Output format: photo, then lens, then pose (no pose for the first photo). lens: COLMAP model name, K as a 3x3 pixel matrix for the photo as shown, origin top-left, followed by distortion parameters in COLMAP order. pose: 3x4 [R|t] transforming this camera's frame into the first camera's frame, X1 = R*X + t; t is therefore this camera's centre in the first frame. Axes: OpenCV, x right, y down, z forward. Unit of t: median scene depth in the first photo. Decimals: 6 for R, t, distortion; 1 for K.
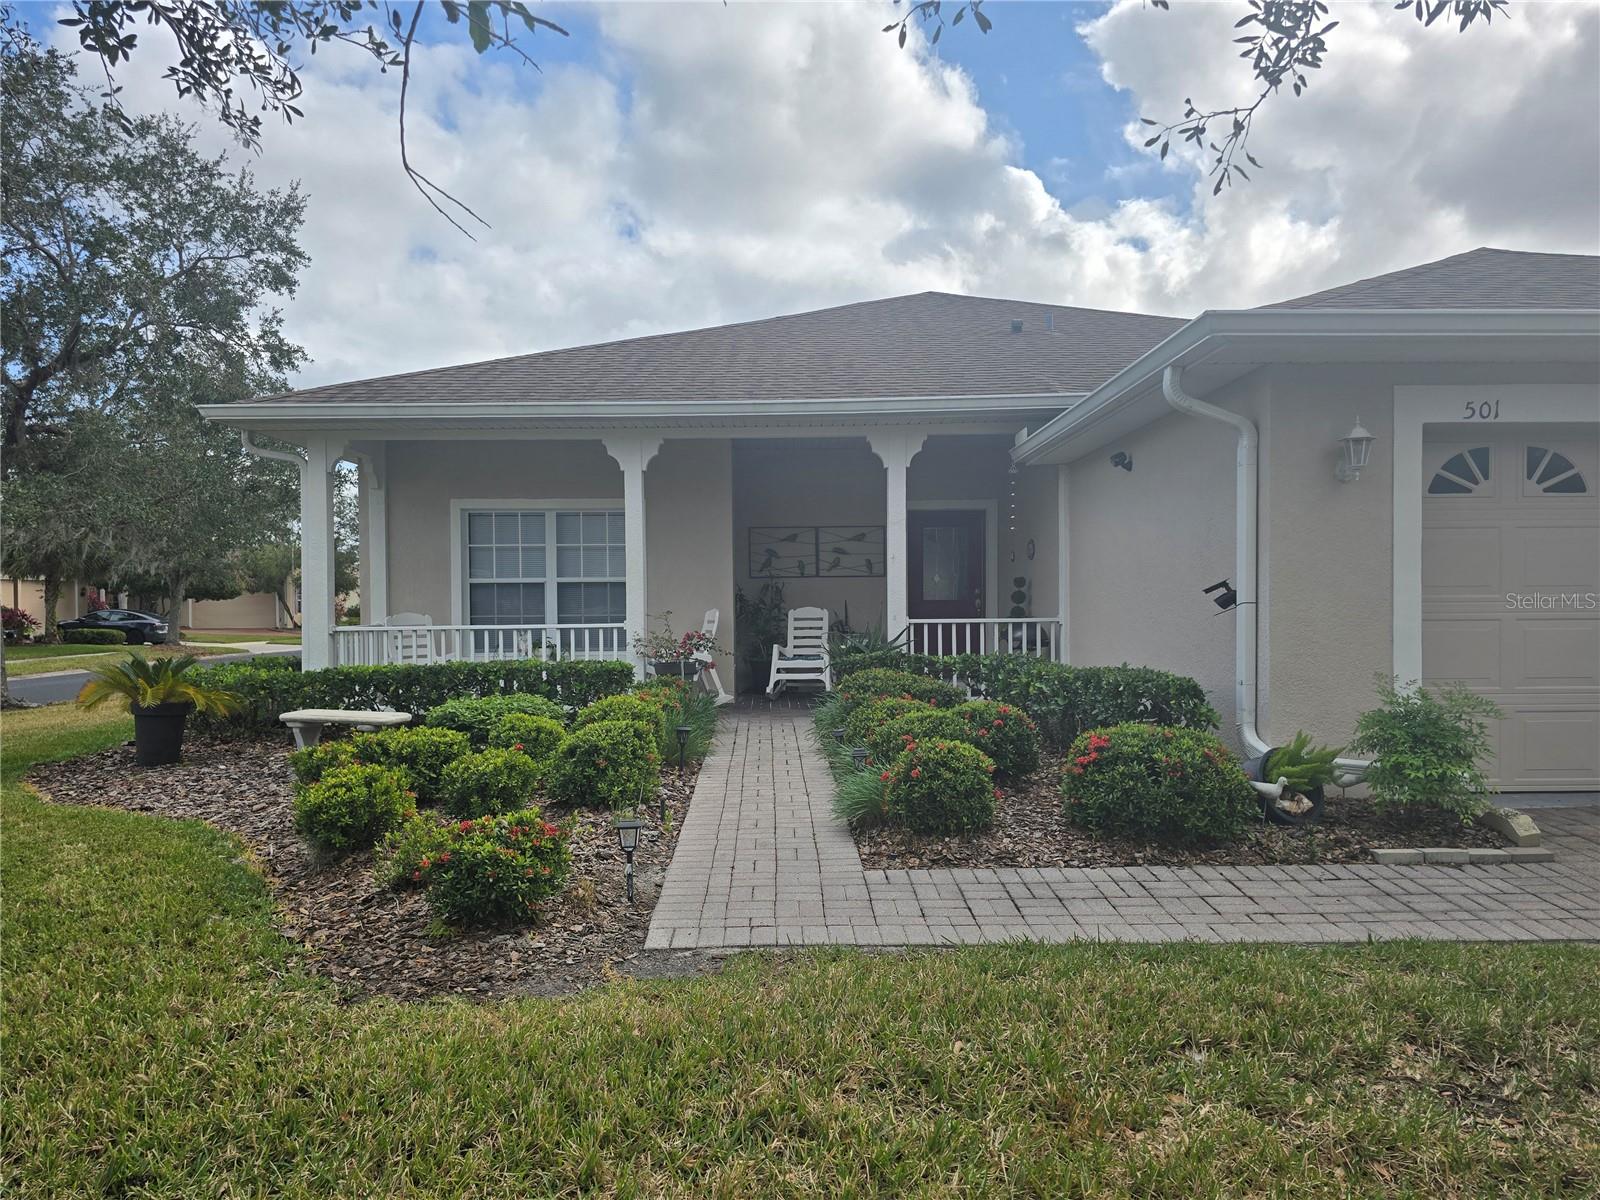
lens RADIAL K [[1108.7, 0, 800.0], [0, 1108.7, 600.0], [0, 0, 1]] dist [0.064178, -0.053115]
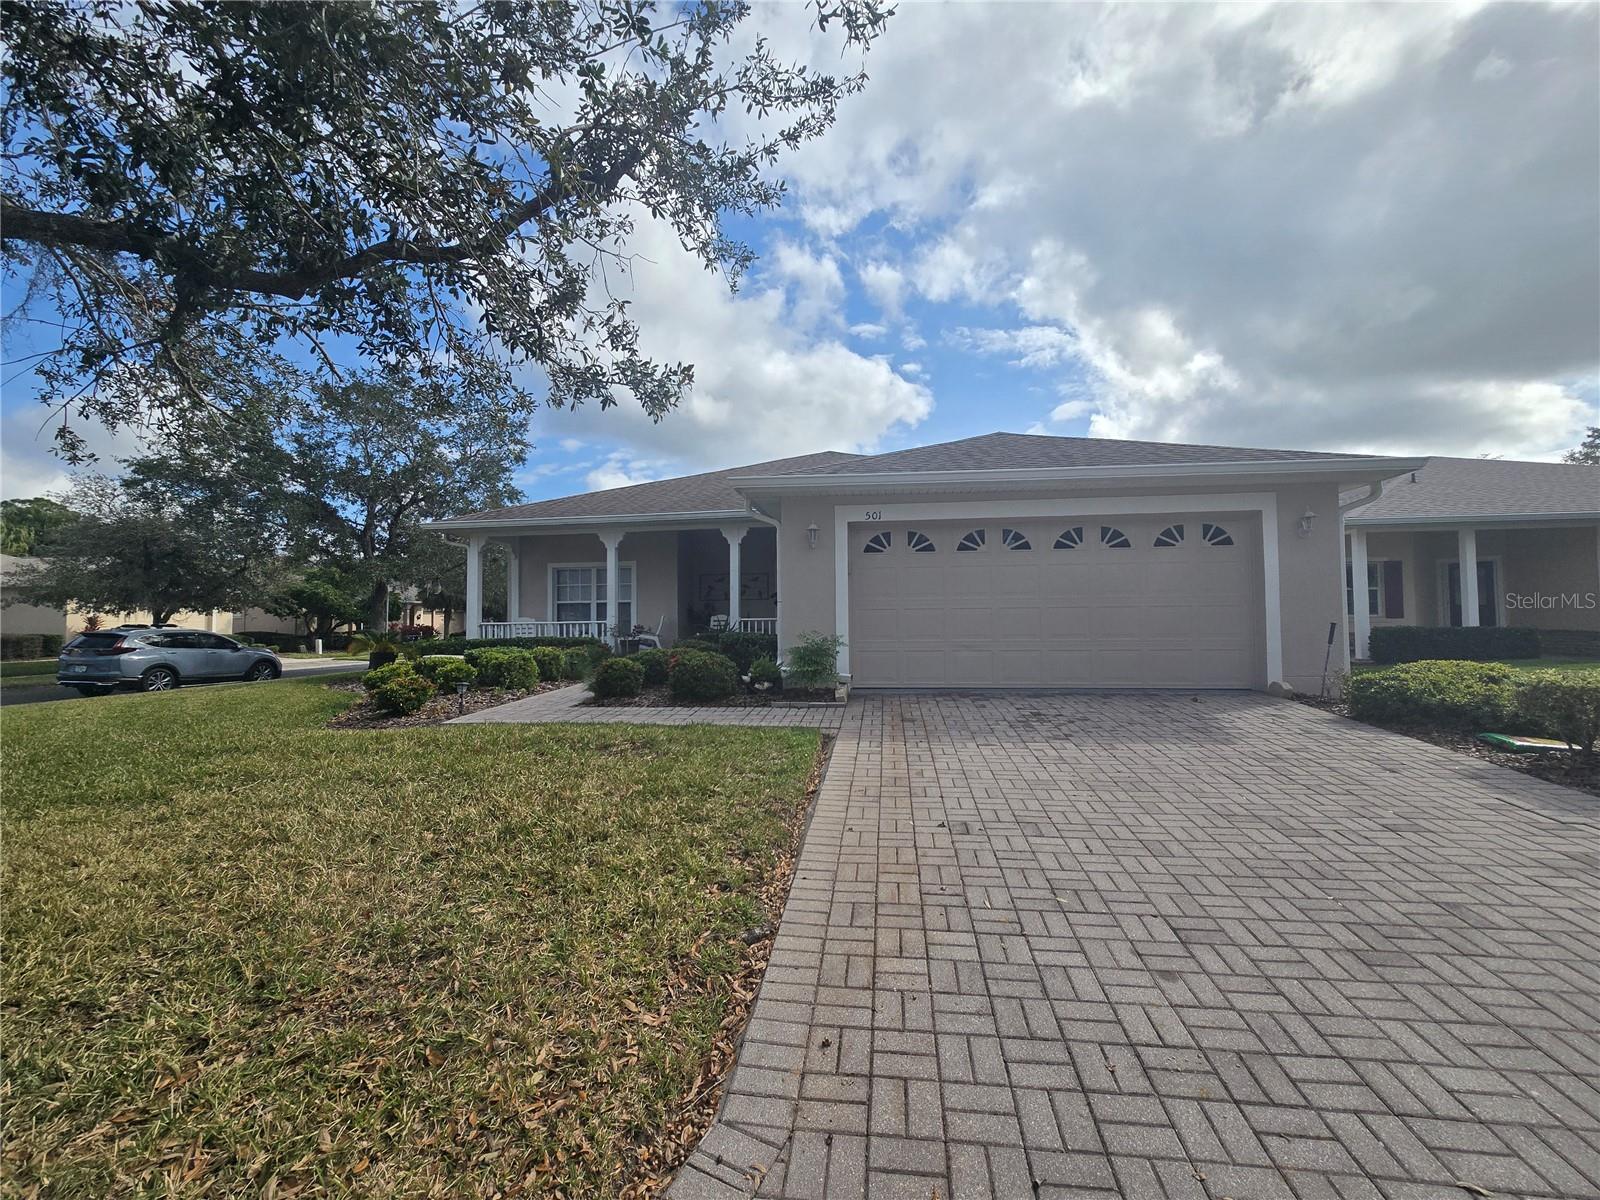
lens RADIAL K [[660.2, 0, 806.8], [0, 660.2, 603.1], [0, 0, 1]] dist [-0.001194, -0.000274]
pose [[0.991777, -0.007512, -0.127757, 0.388957], [0.003675, 0.999536, -0.030245, 0.028331], [0.127925, 0.029527, 0.991344, -0.201567]]
